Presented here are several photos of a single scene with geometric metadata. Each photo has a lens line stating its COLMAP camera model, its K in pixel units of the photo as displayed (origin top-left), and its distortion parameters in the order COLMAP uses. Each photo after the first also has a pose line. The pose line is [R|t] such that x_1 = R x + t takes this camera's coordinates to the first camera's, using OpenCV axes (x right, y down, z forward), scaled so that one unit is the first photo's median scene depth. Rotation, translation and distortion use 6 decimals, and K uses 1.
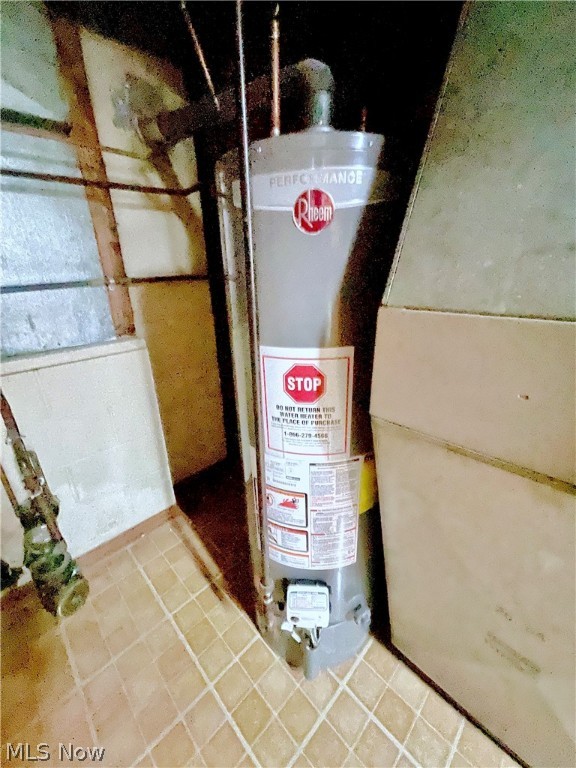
lens RADIAL K [[309.6, 0, 286.0], [0, 309.6, 383.4], [0, 0, 1]] dist [0.009085, 0.000034]
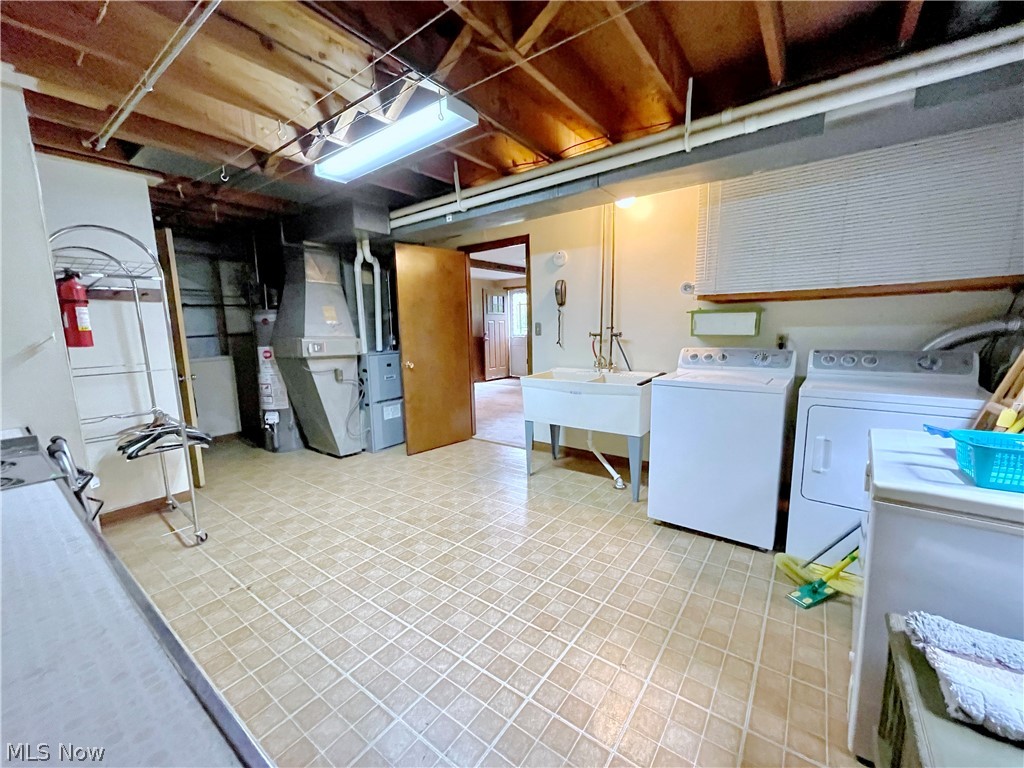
lens RADIAL K [[412.8, 0, 513.2], [0, 412.8, 387.4], [0, 0, 1]] dist [0.009085, 0.000034]
pose [[0.989174, -0.019042, 0.145504, 1.736693], [0.049858, 0.976171, -0.211198, 1.226841], [-0.138015, 0.216166, 0.966553, -3.350605]]
